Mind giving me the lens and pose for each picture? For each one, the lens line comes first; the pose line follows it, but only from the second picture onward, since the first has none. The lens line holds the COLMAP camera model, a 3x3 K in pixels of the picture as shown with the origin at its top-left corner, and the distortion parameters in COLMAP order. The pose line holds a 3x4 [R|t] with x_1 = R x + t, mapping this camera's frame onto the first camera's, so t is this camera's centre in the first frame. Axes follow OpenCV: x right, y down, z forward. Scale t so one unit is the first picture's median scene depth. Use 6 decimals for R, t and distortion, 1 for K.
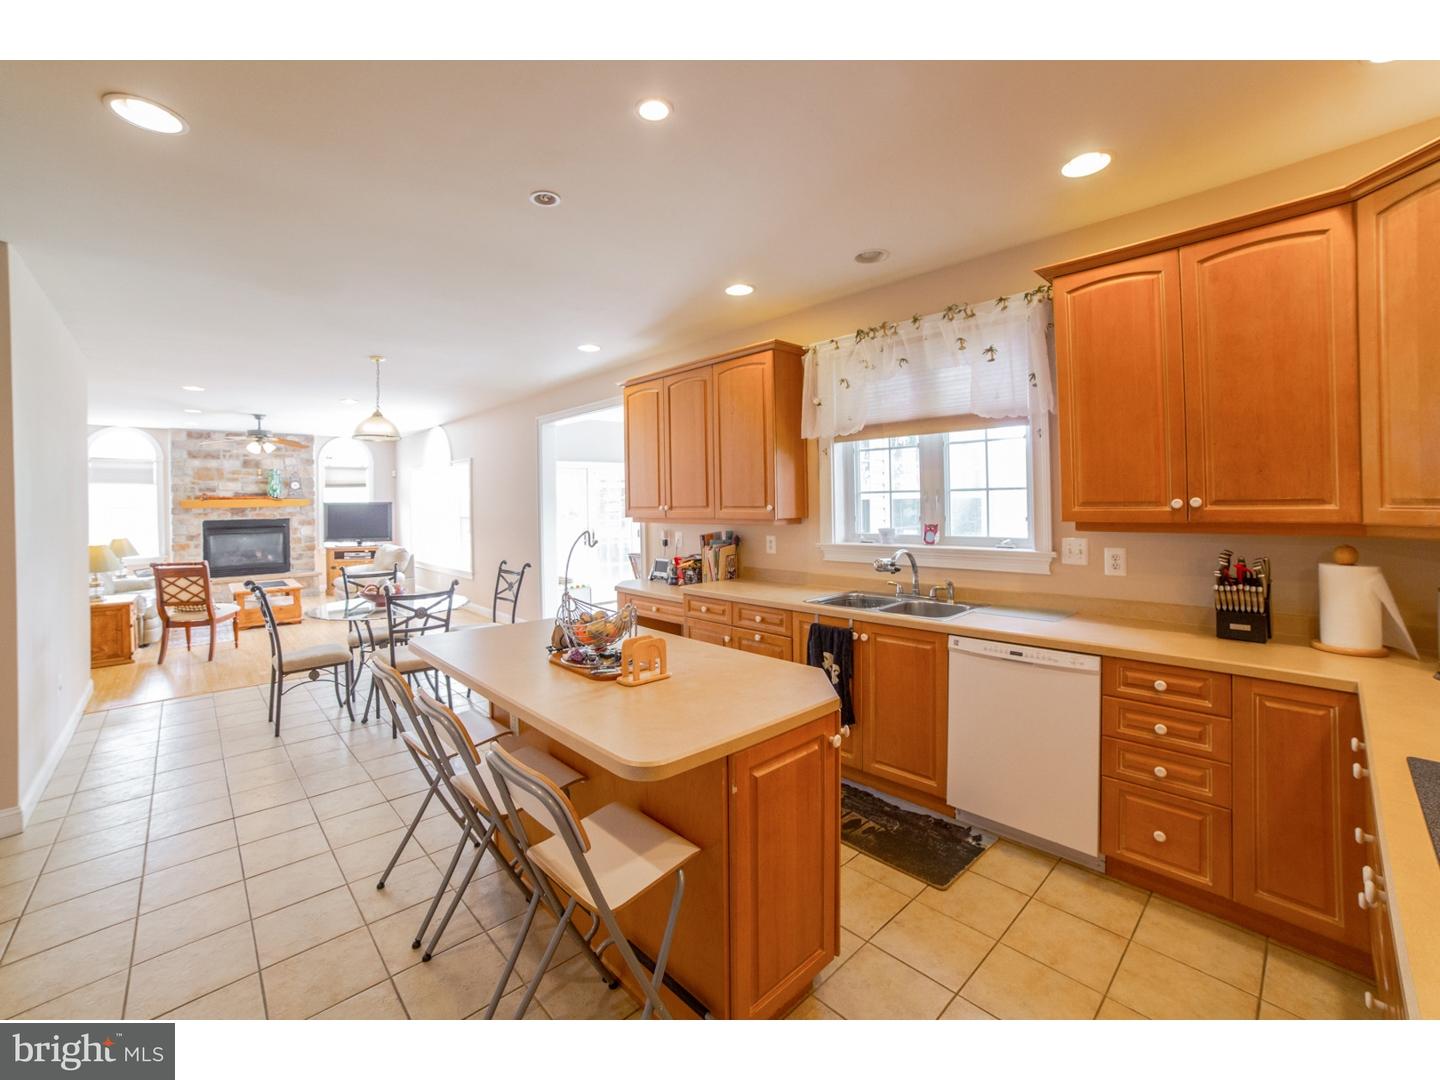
lens RADIAL K [[649.4, 0, 722.4], [0, 649.4, 502.9], [0, 0, 1]] dist [-0.081961, 0.029281]
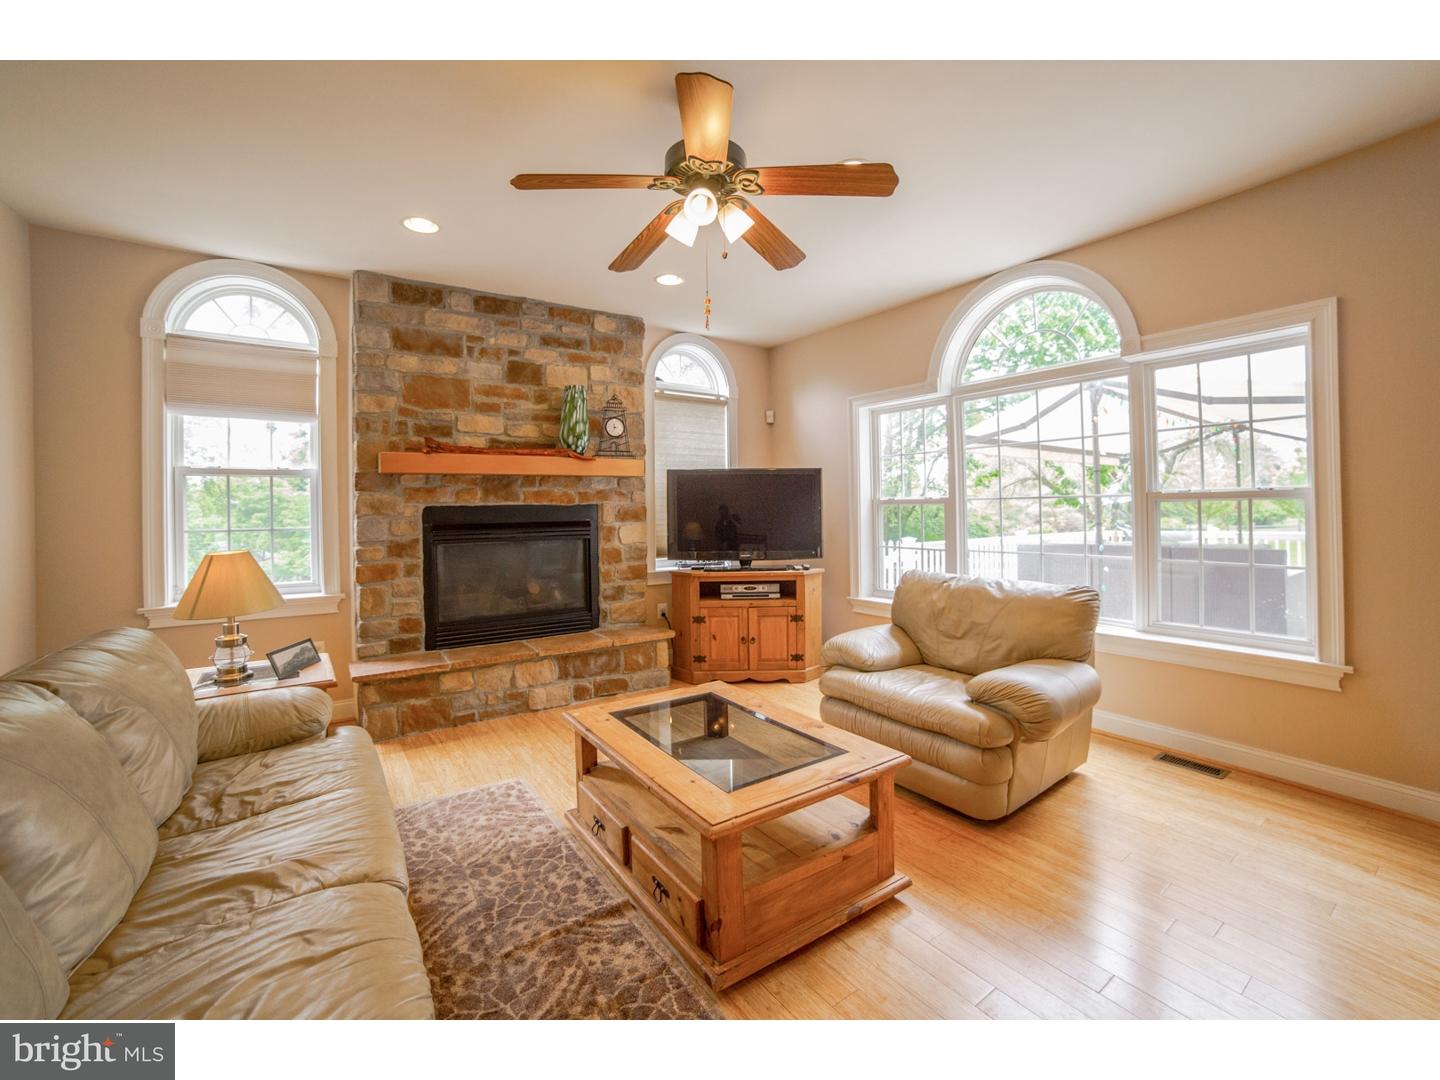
lens RADIAL K [[649.4, 0, 722.4], [0, 649.4, 502.9], [0, 0, 1]] dist [-0.081961, 0.029281]
pose [[0.996214, -0.003718, -0.086854, -0.597501], [0.002312, 0.999865, -0.016285, 0.032512], [0.086903, 0.016023, 0.996088, 0.596633]]
